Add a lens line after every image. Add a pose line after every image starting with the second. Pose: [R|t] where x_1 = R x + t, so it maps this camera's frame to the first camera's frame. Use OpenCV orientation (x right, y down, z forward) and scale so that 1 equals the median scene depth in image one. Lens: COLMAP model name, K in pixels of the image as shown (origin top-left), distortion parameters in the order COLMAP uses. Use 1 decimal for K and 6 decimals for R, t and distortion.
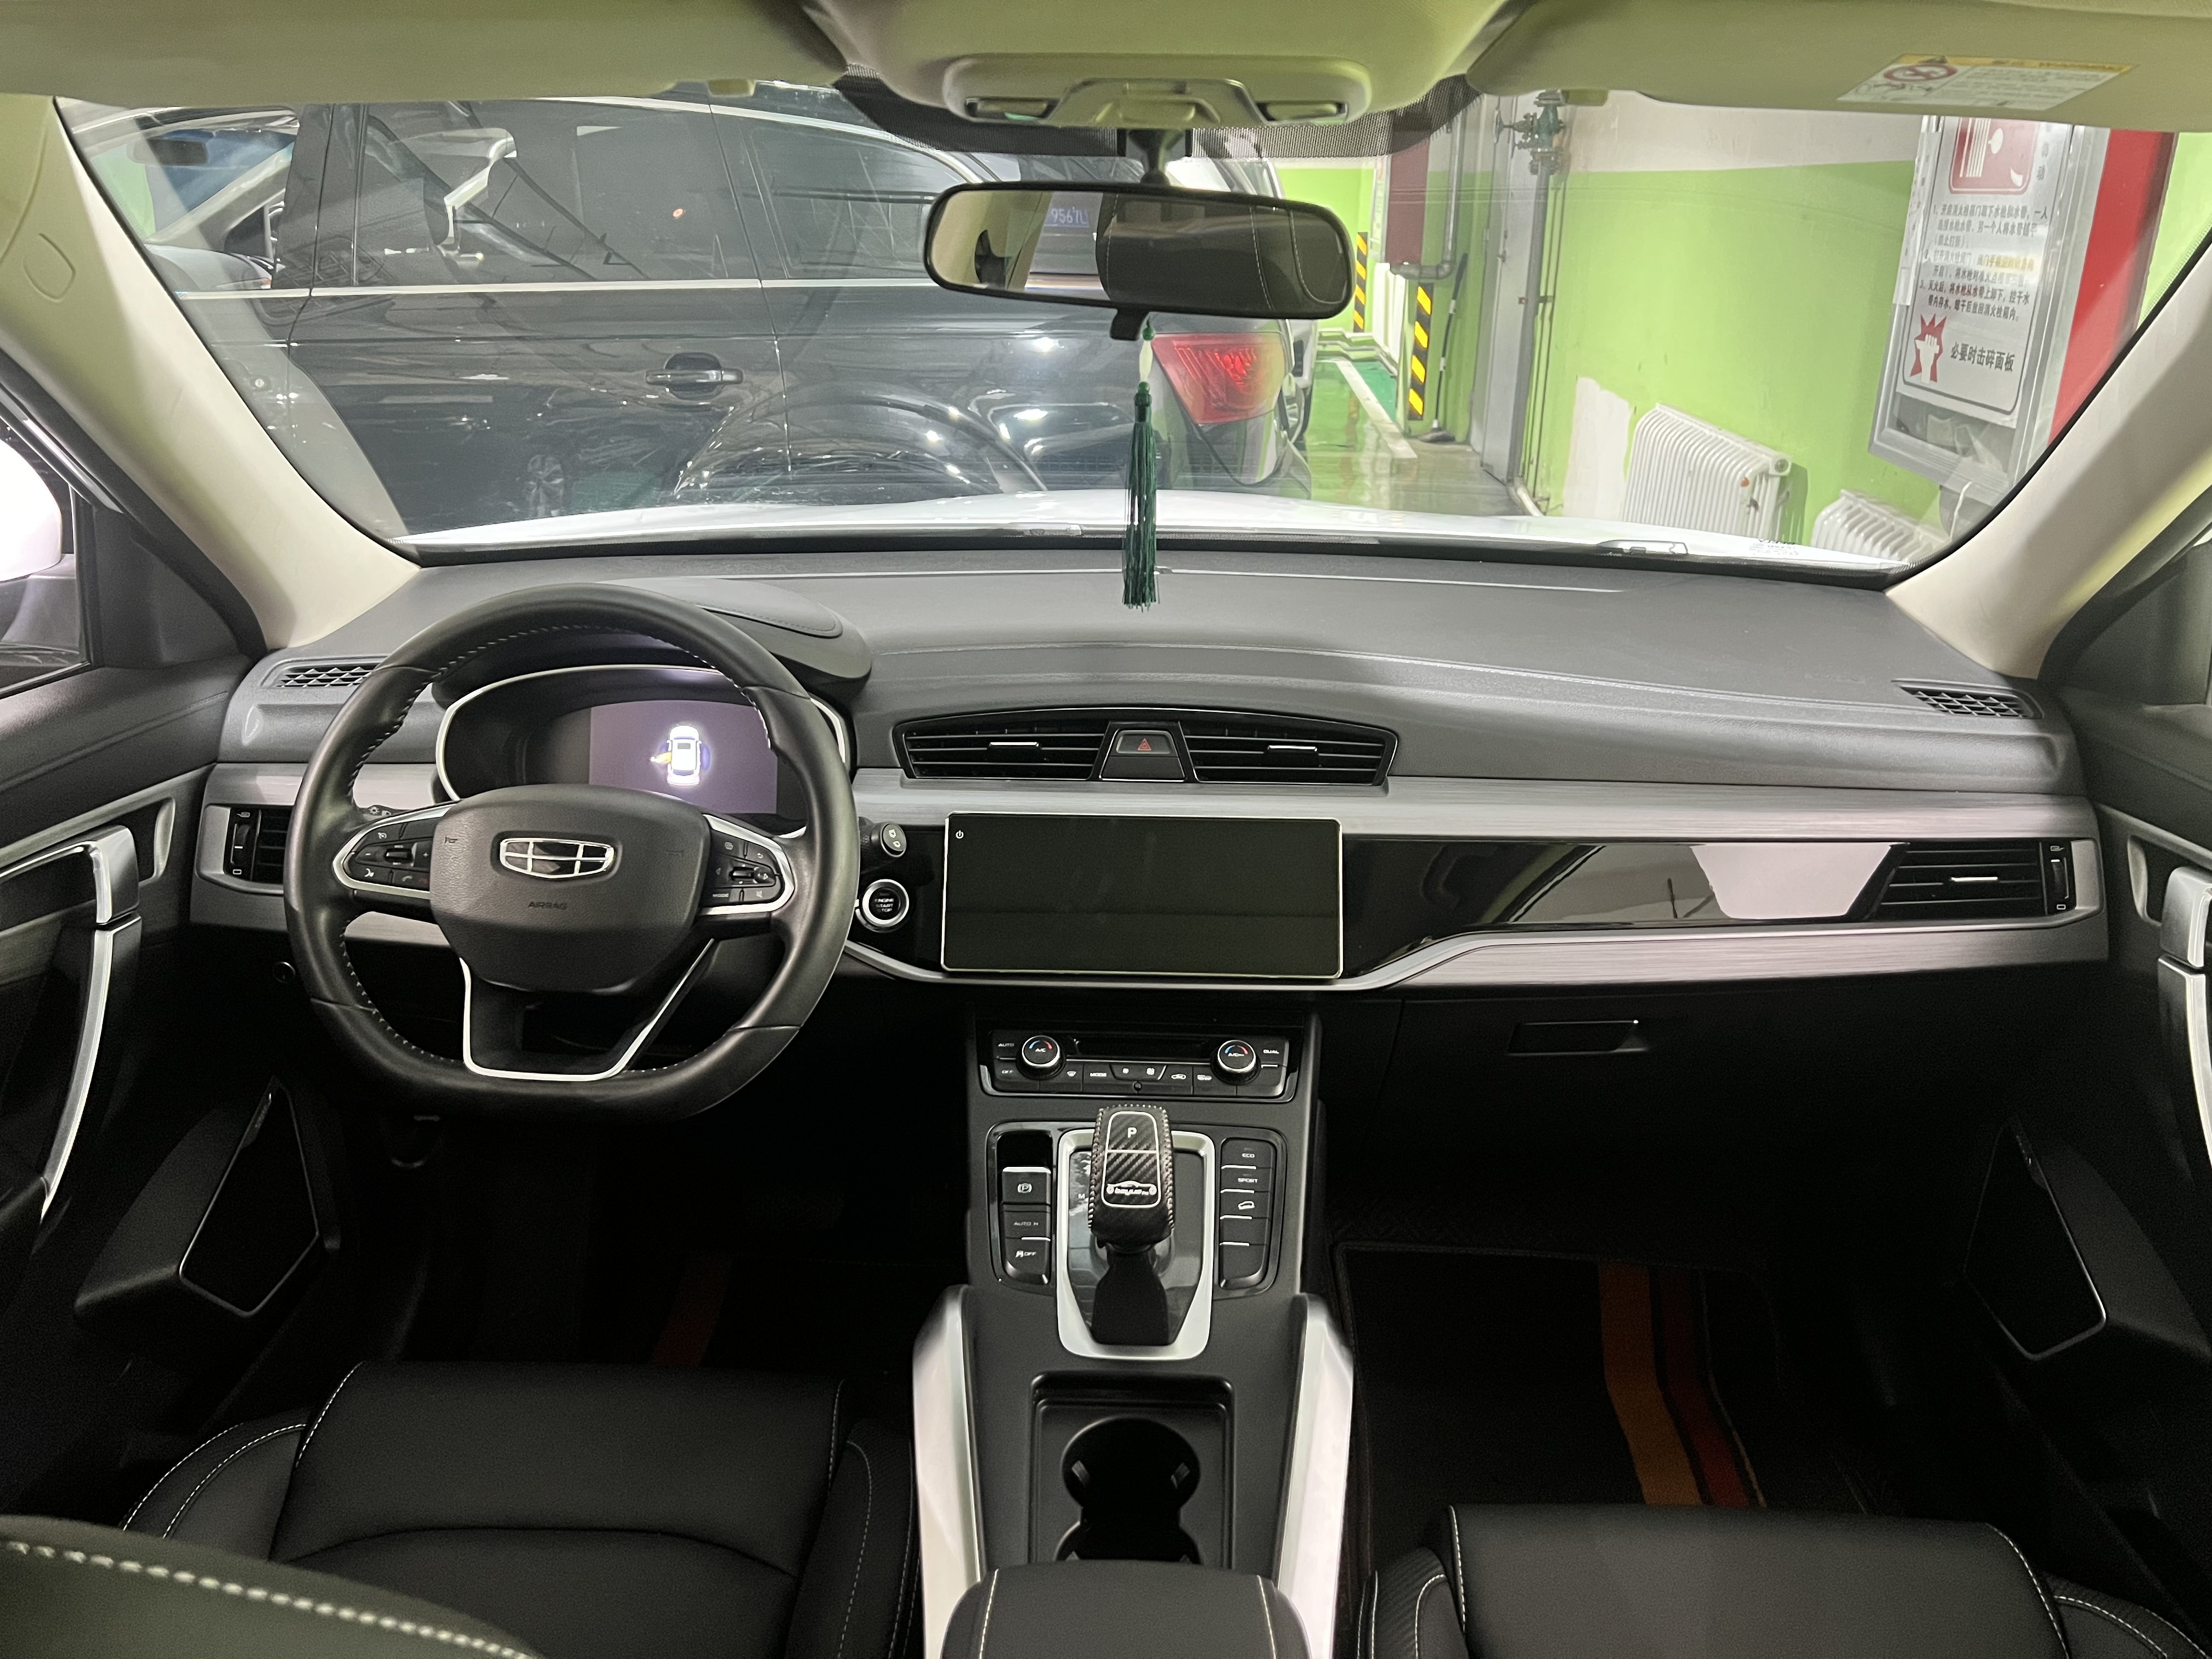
lens RADIAL K [[1663.3, 0, 1103.4], [0, 1663.3, 830.2], [0, 0, 1]] dist [-0.000977, -0.008352]
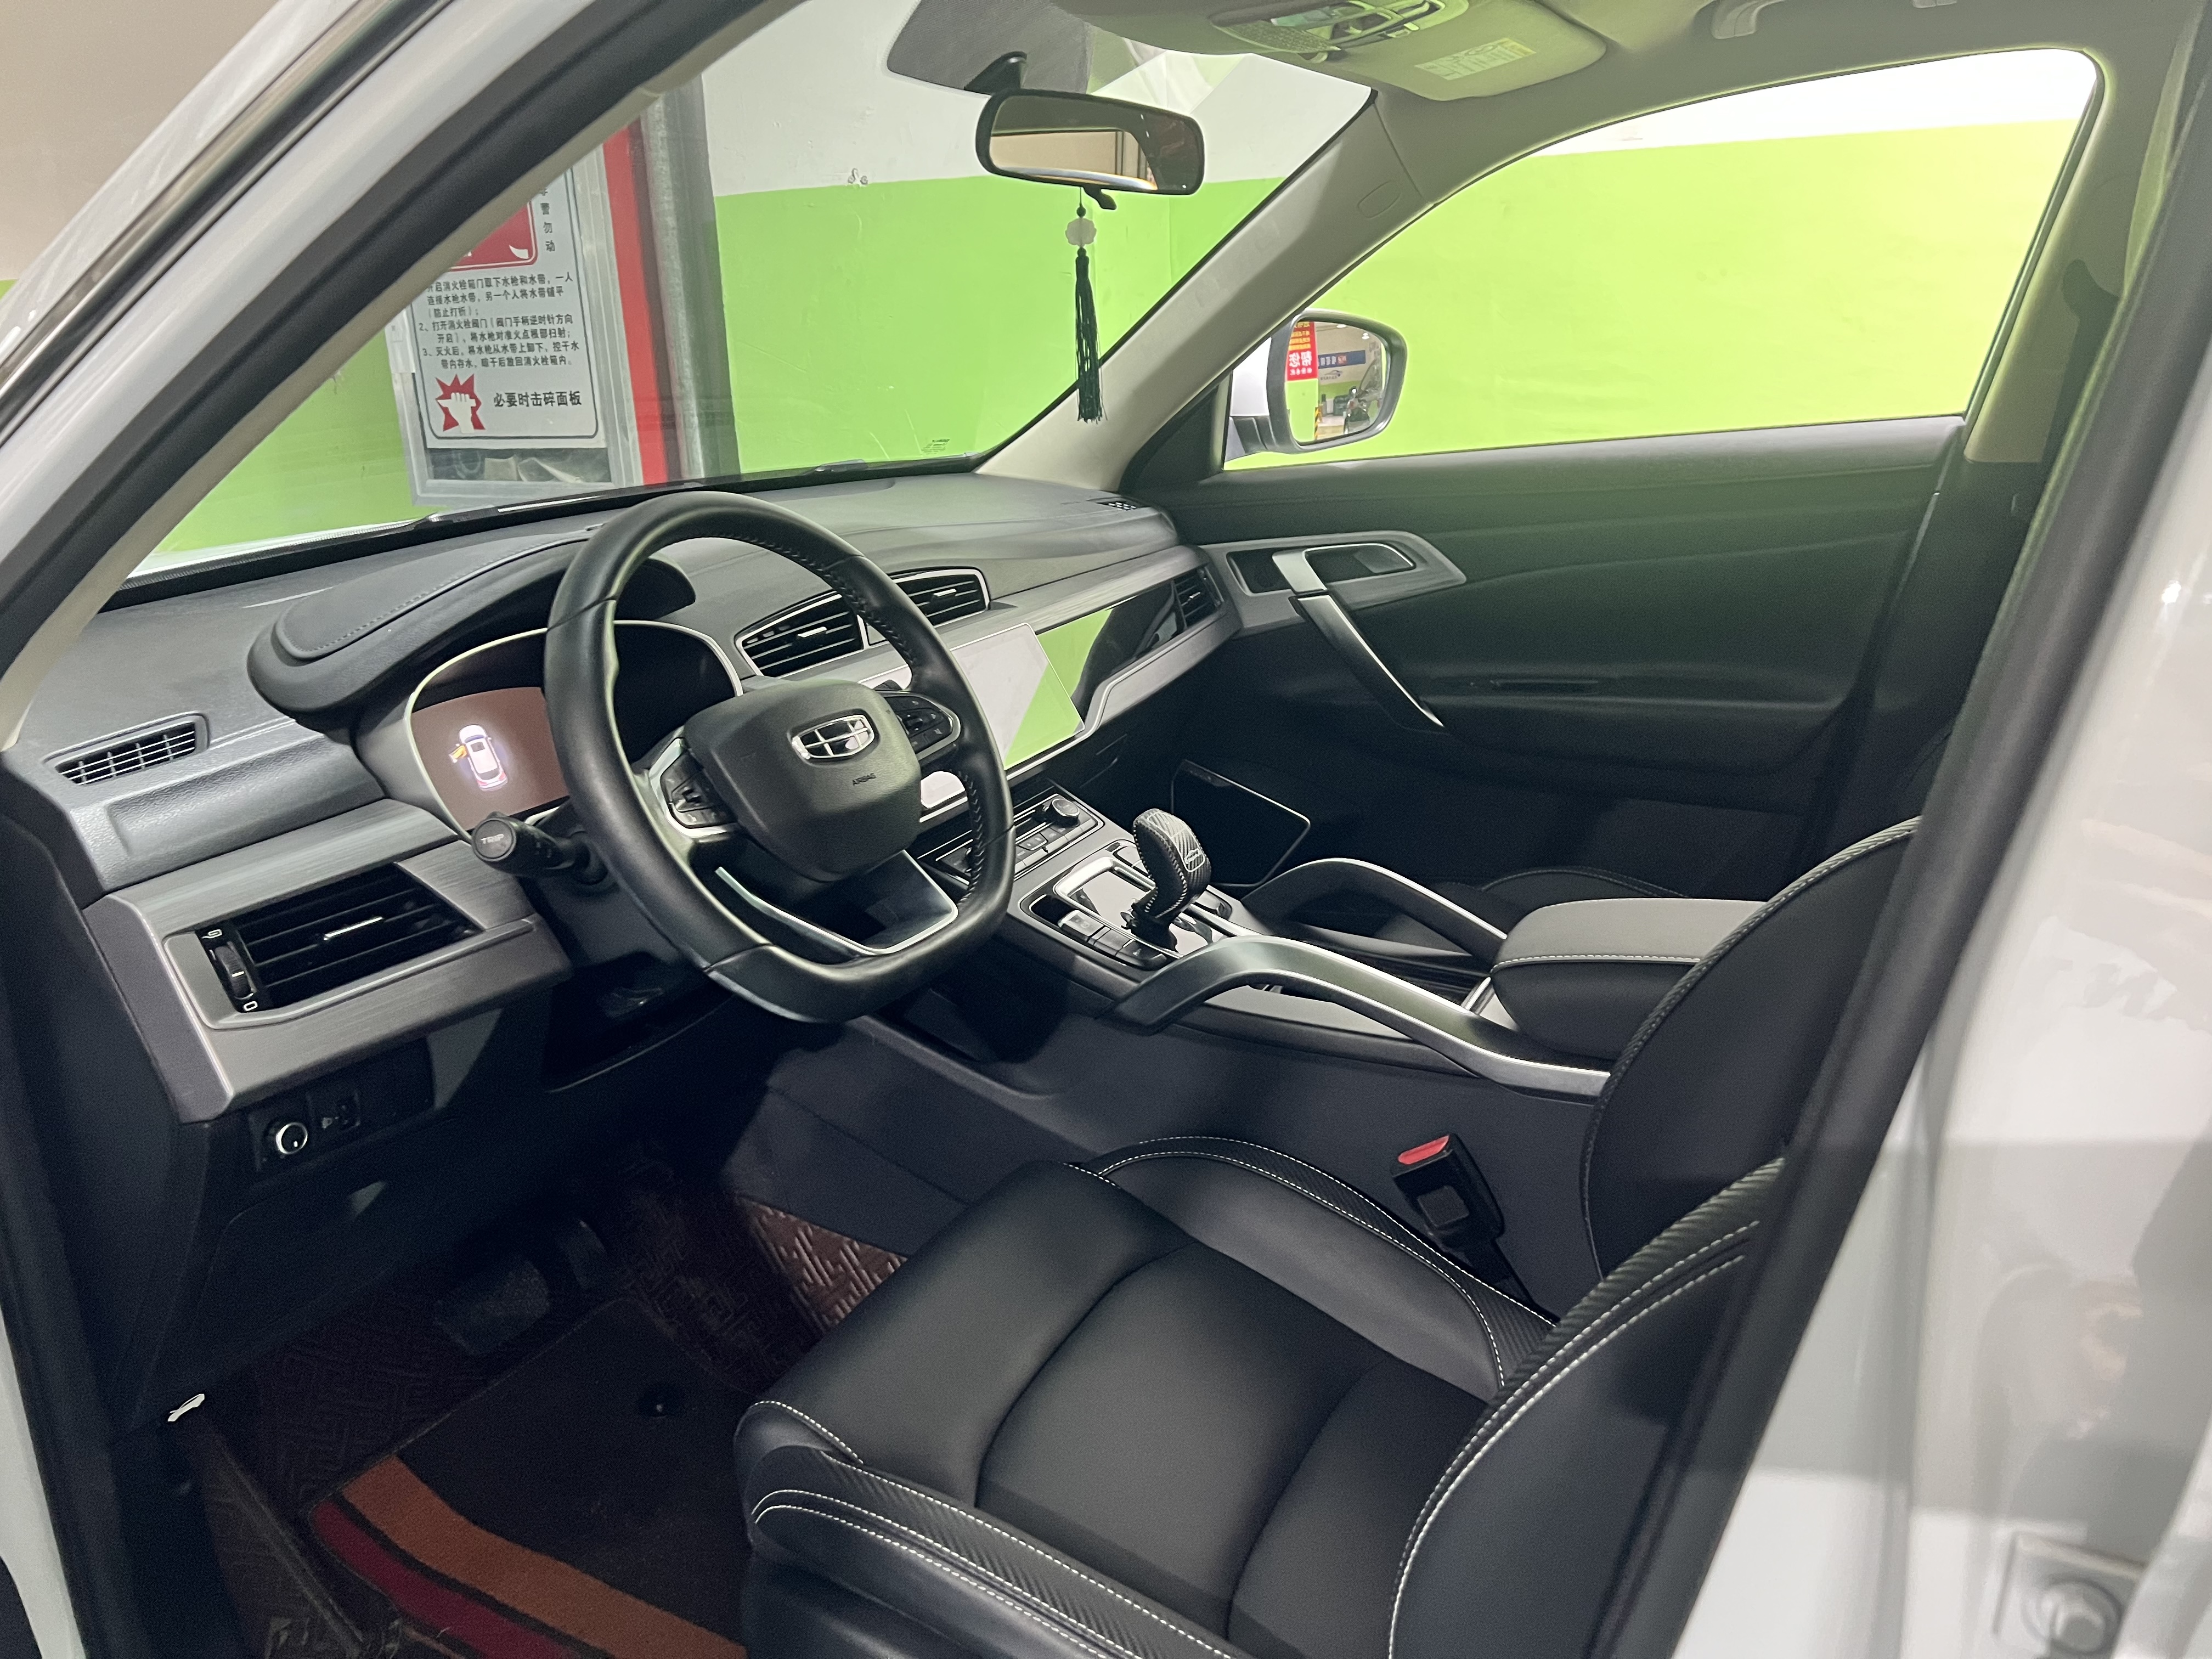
lens RADIAL K [[1663.3, 0, 1104.8], [0, 1663.3, 836.1], [0, 0, 1]] dist [-0.000977, -0.008352]
pose [[0.407315, -0.287893, 0.866725, -0.455779], [0.368703, 0.920078, 0.132344, -0.000727], [-0.835555, 0.265659, 0.480908, 0.163795]]
